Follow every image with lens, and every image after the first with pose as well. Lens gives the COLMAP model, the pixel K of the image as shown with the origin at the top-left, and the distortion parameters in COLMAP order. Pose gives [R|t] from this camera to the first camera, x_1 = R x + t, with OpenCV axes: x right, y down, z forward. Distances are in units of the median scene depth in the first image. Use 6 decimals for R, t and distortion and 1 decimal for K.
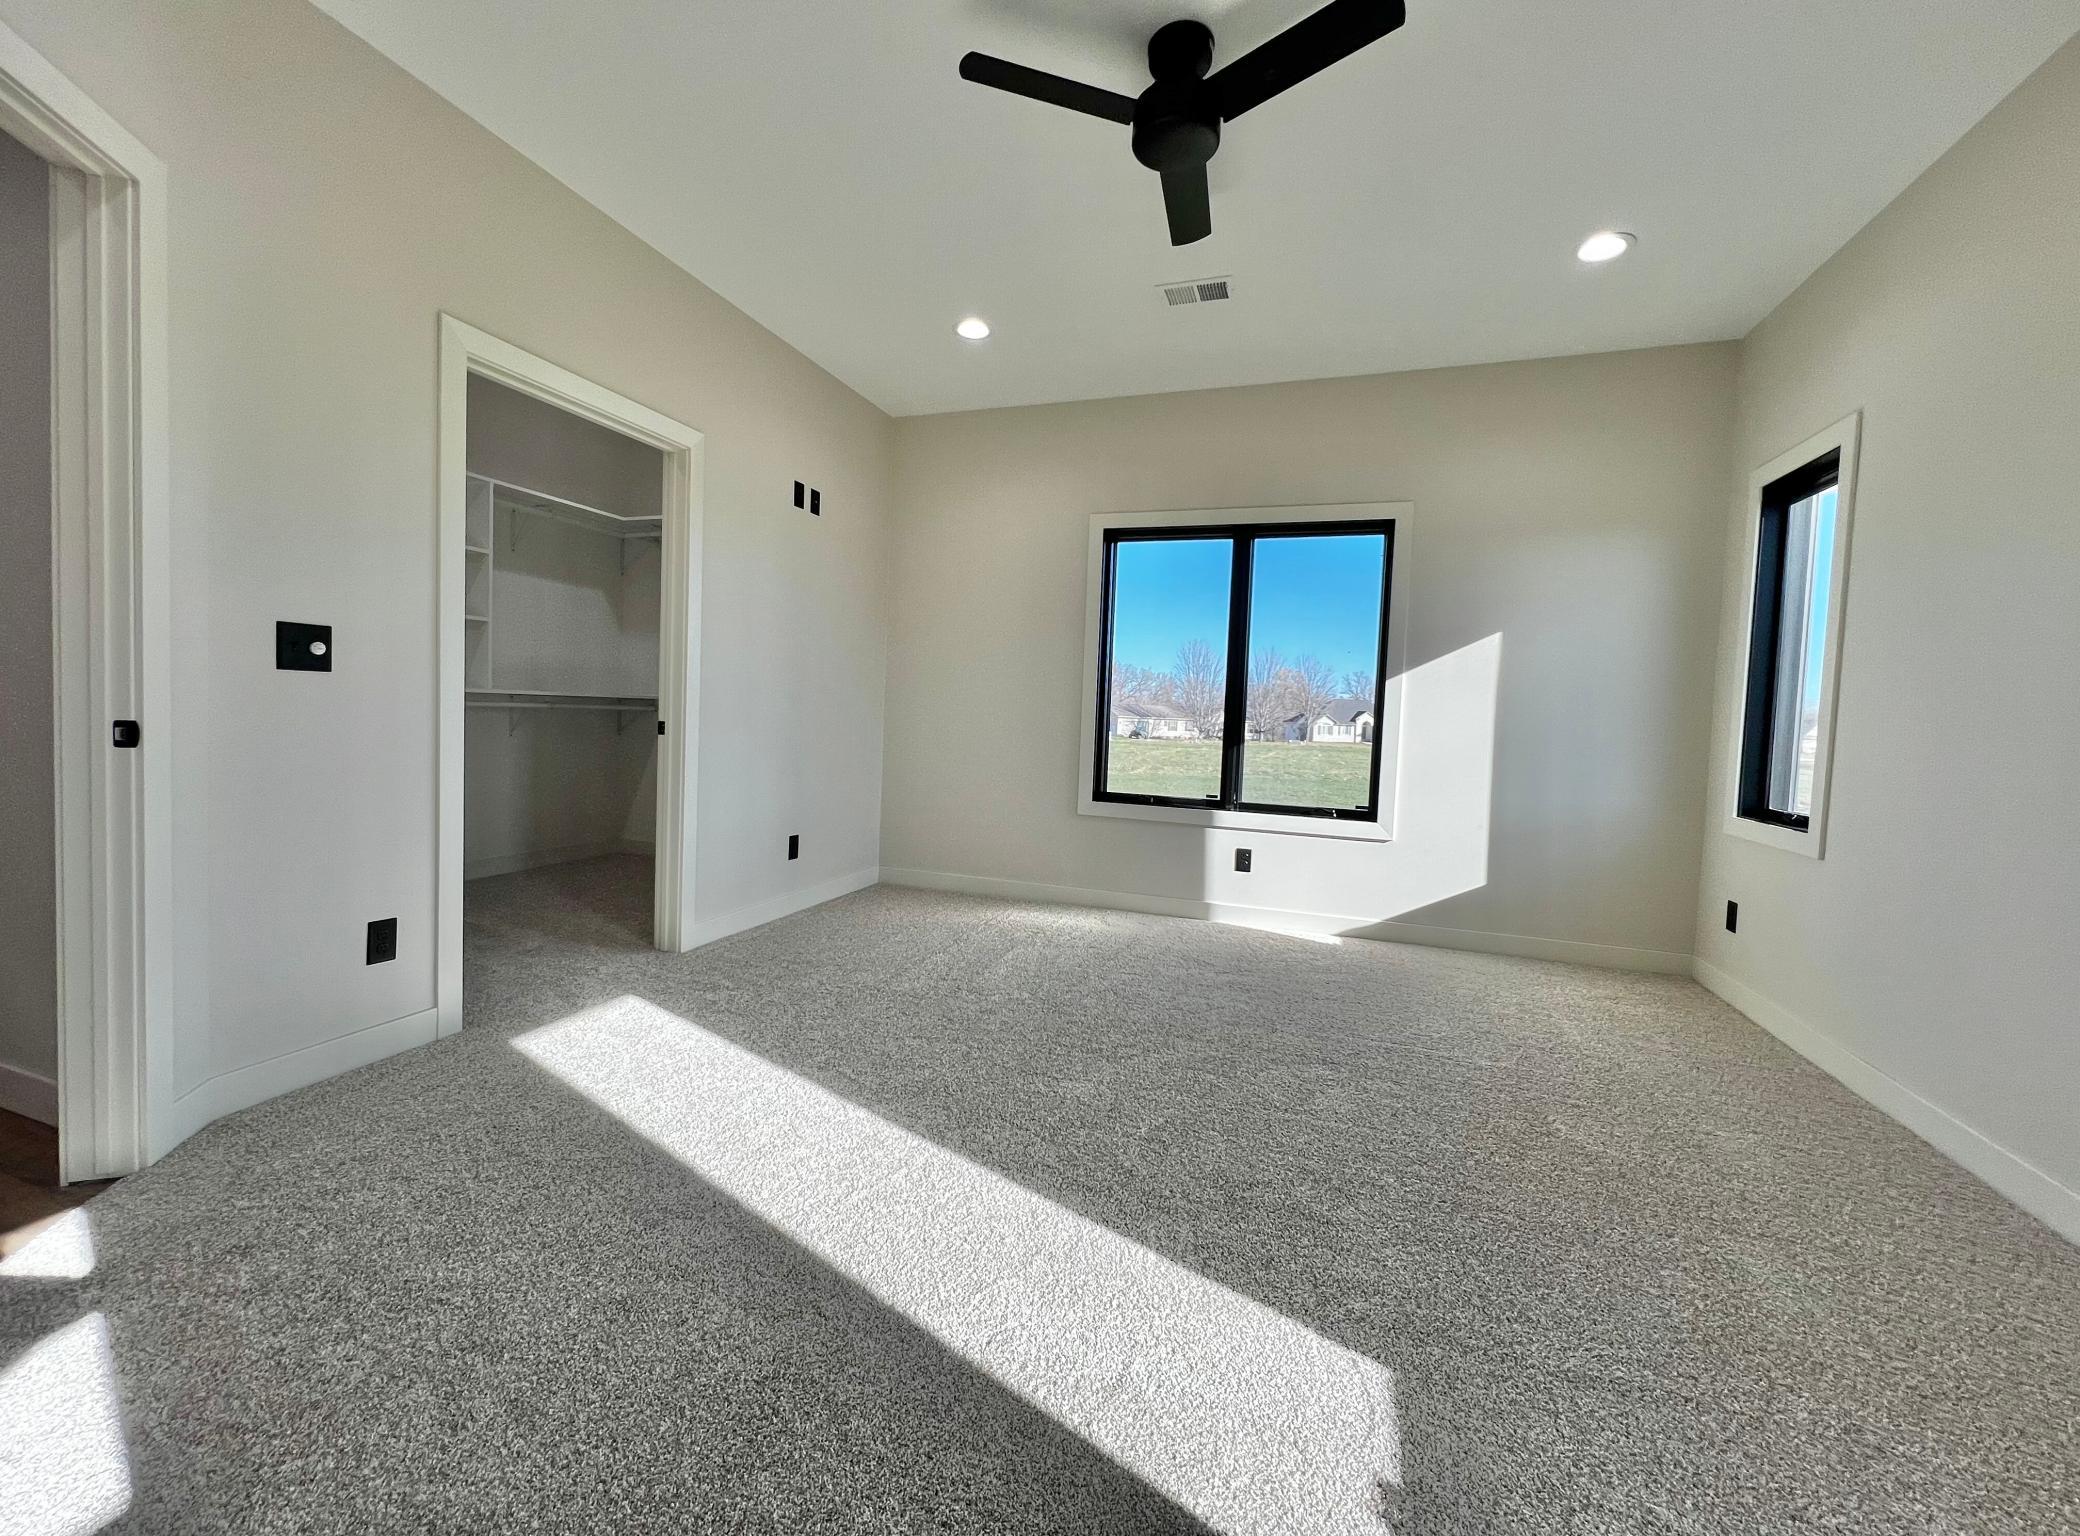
lens RADIAL K [[846.8, 0, 1041.8], [0, 846.8, 758.6], [0, 0, 1]] dist [0.003876, 0.000152]
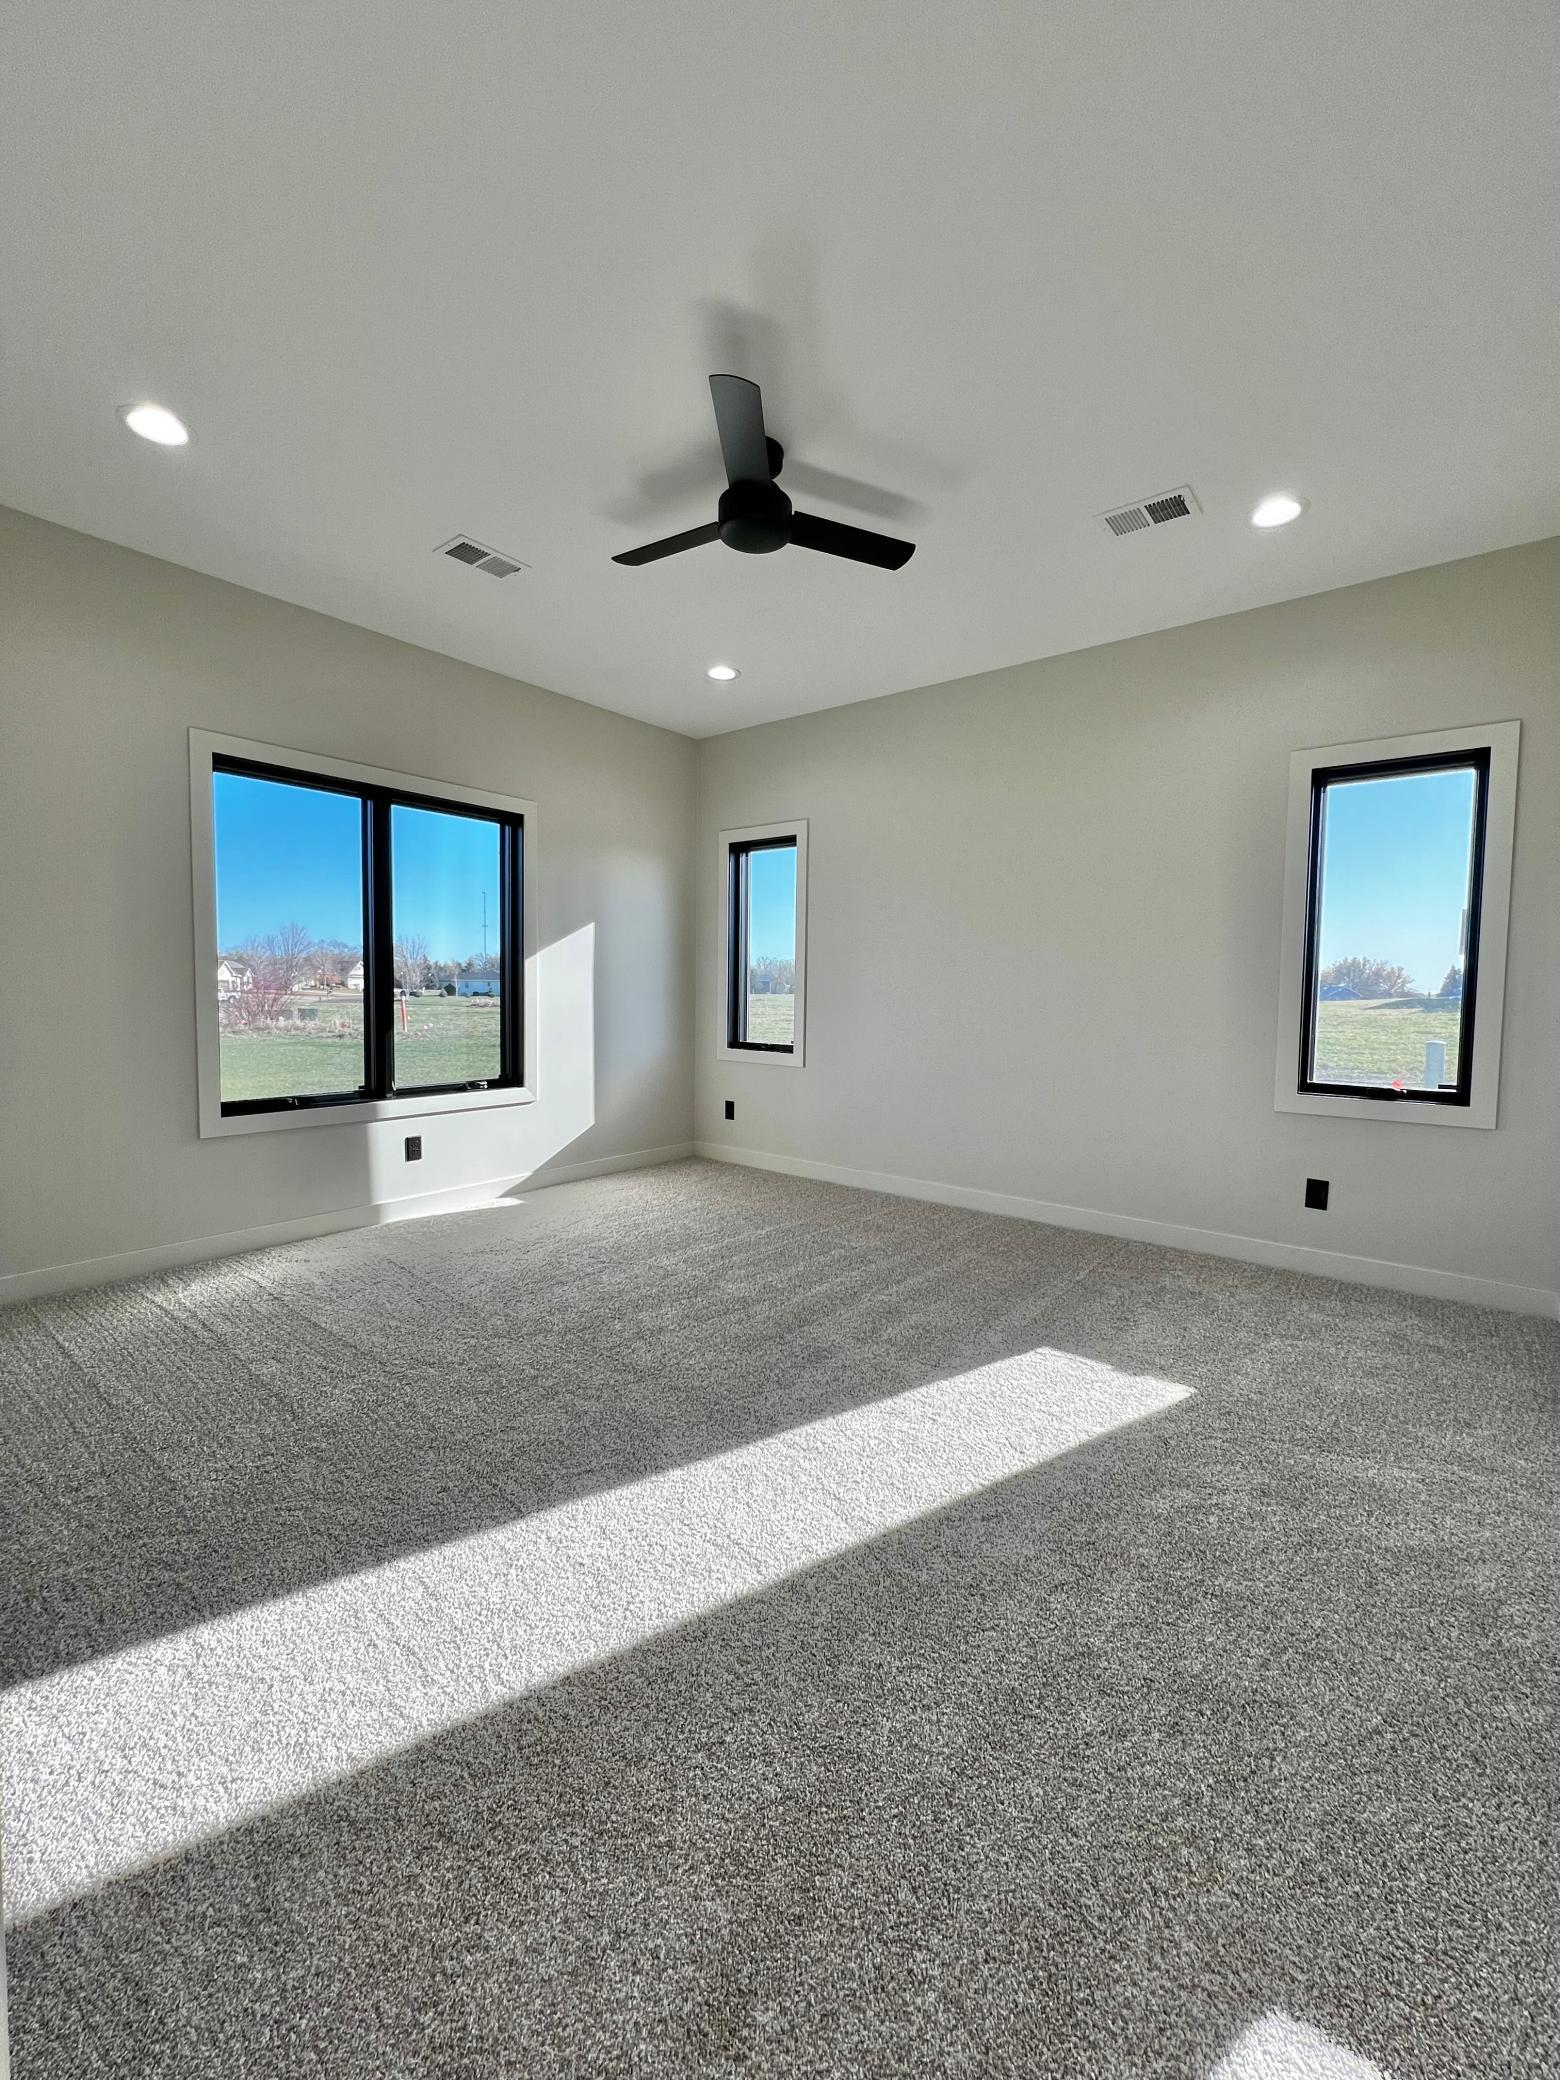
lens RADIAL K [[842.6, 0, 780.2], [0, 842.6, 1039.5], [0, 0, 1]] dist [0.015980, 0.000040]
pose [[0.319704, -0.093819, 0.942861, -0.524660], [0.050353, 0.995362, 0.081969, -0.059700], [-0.946179, 0.021270, 0.322945, 0.312875]]
